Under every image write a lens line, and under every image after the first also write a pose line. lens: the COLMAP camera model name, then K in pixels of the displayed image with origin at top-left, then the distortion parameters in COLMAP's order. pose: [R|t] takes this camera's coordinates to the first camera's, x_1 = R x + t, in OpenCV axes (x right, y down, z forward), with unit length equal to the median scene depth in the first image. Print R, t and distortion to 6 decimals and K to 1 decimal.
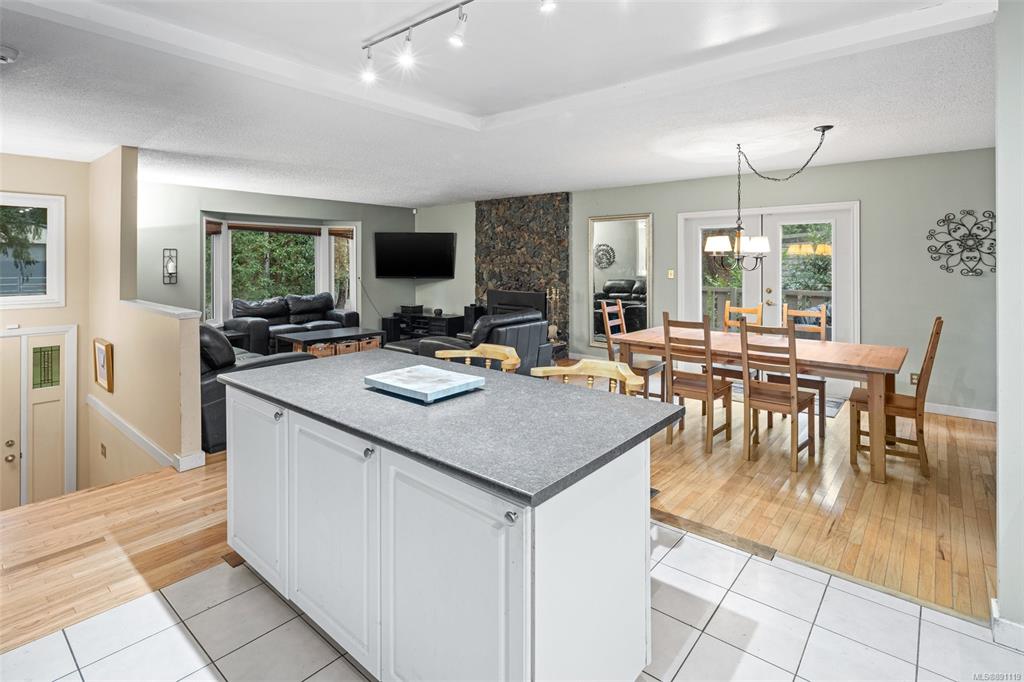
lens RADIAL K [[509.7, 0, 513.4], [0, 509.7, 261.6], [0, 0, 1]] dist [0.001010, -0.001489]
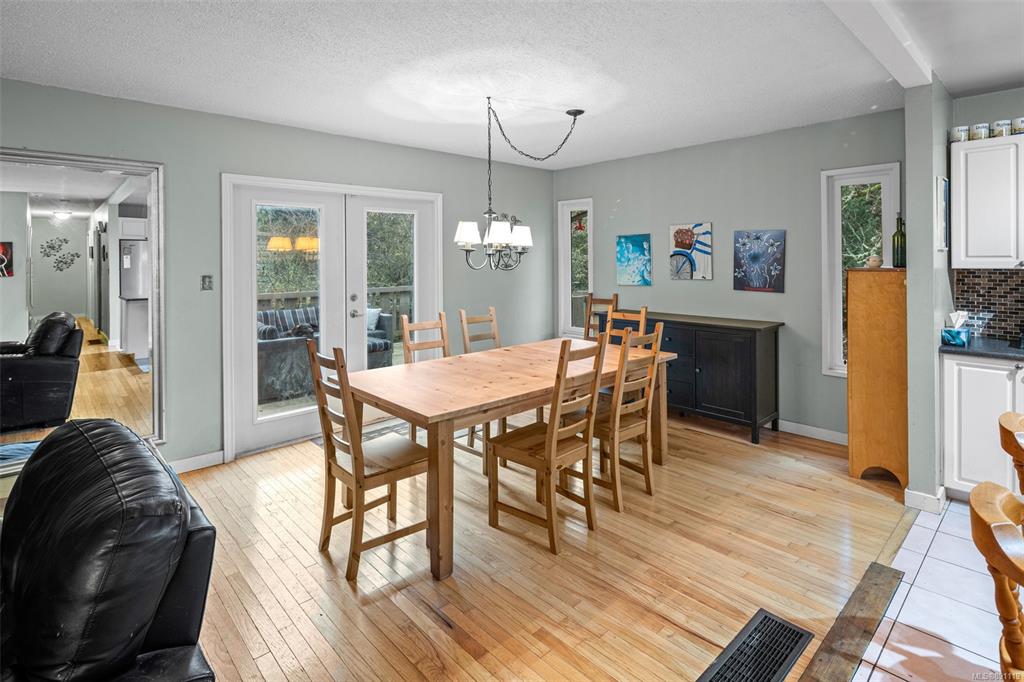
lens RADIAL K [[509.7, 0, 513.4], [0, 509.7, 261.6], [0, 0, 1]] dist [0.001010, -0.001489]
pose [[0.115218, -0.008703, 0.993302, -0.154671], [0.005778, 0.999951, 0.008091, -0.000365], [-0.993323, 0.004807, 0.115262, 0.487391]]
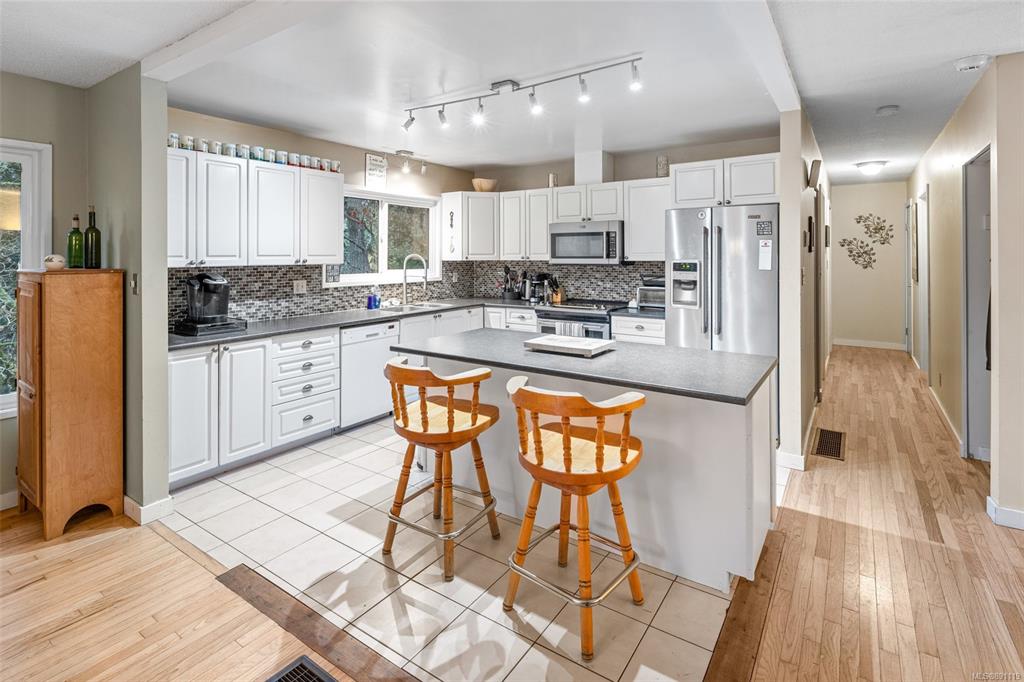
lens RADIAL K [[501.5, 0, 511.5], [0, 501.5, 254.6], [0, 0, 1]] dist [0.002339, -0.001607]
pose [[-0.994531, 0.002849, -0.104407, 0.028921], [0.002982, 0.999995, -0.001120, 0.000875], [0.104404, -0.001425, -0.994534, 0.606201]]
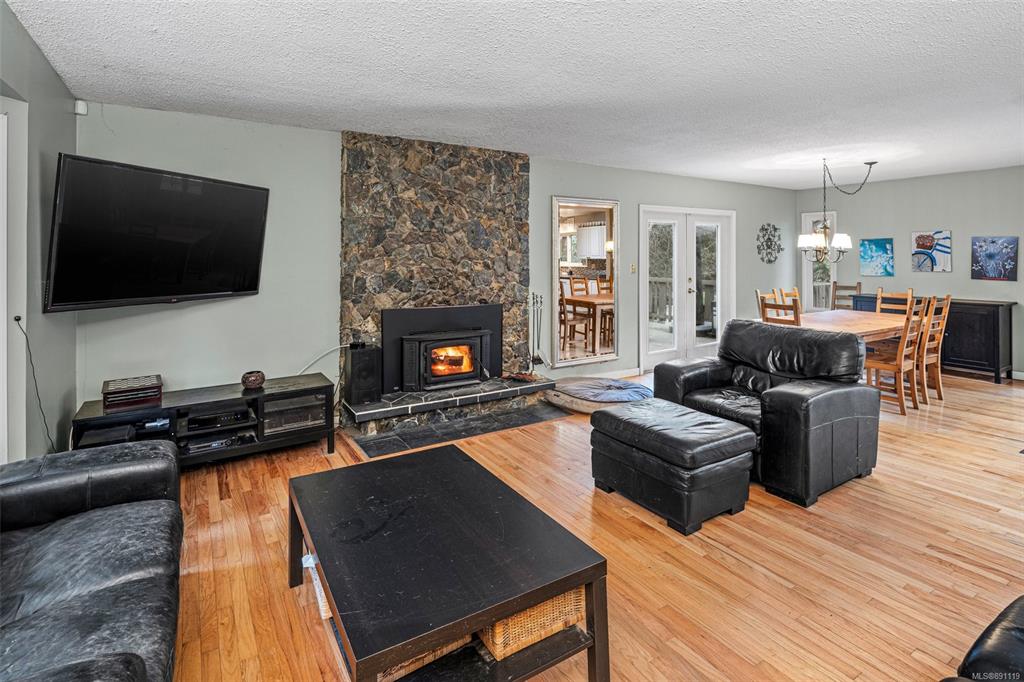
lens RADIAL K [[510.0, 0, 516.7], [0, 510.0, 251.5], [0, 0, 1]] dist [-0.000129, -0.001324]
pose [[0.295470, 0.006445, 0.955330, -0.519361], [-0.000223, 0.999978, -0.006677, -0.000179], [-0.955352, 0.001759, 0.295465, 0.743868]]
